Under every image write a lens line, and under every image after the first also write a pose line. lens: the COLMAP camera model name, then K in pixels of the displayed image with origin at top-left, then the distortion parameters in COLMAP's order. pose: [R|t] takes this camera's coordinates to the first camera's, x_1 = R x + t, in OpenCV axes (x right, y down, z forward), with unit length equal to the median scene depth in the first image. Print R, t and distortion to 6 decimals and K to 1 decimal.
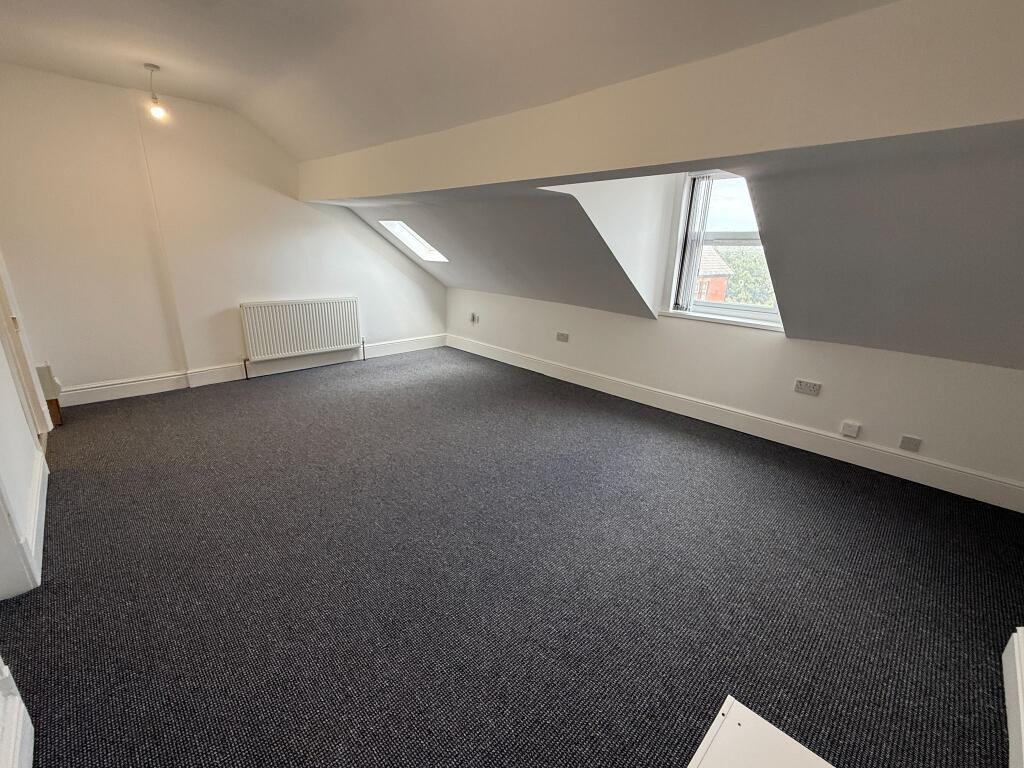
lens RADIAL K [[442.9, 0, 512.4], [0, 442.9, 382.2], [0, 0, 1]] dist [0.001556, -0.000739]
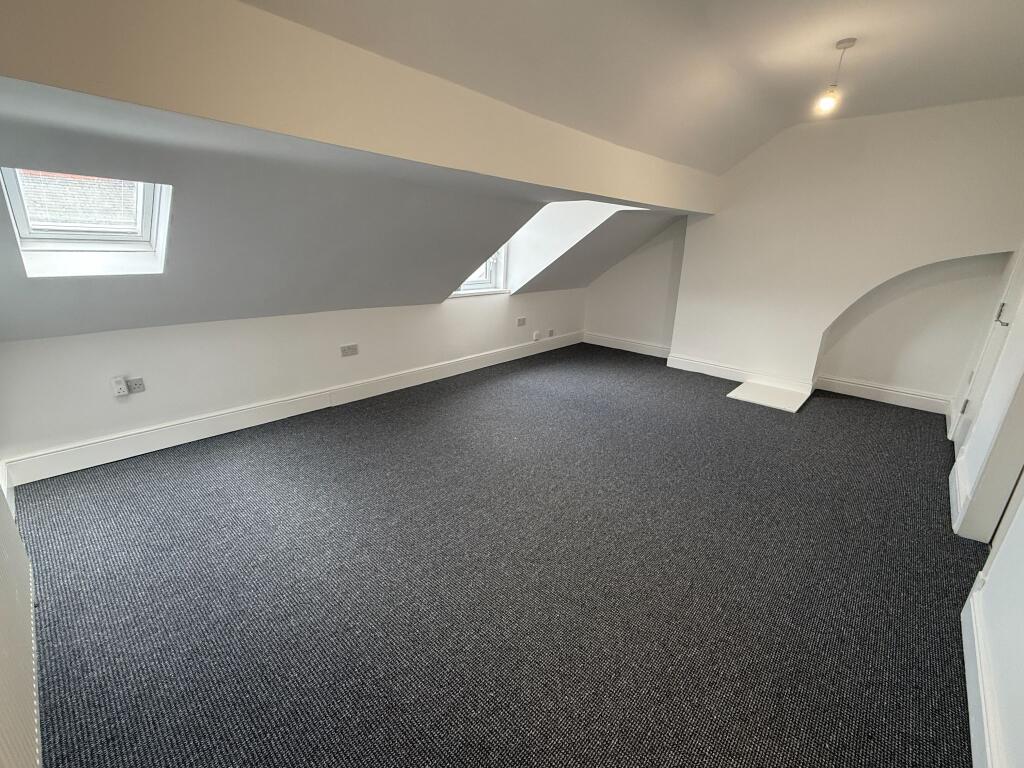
lens RADIAL K [[442.9, 0, 511.1], [0, 442.9, 384.1], [0, 0, 1]] dist [0.001556, -0.000739]
pose [[-0.058317, -0.335223, 0.940332, -0.747455], [0.265372, 0.902840, 0.338315, -0.262523], [-0.962381, 0.269267, 0.036308, 0.756325]]
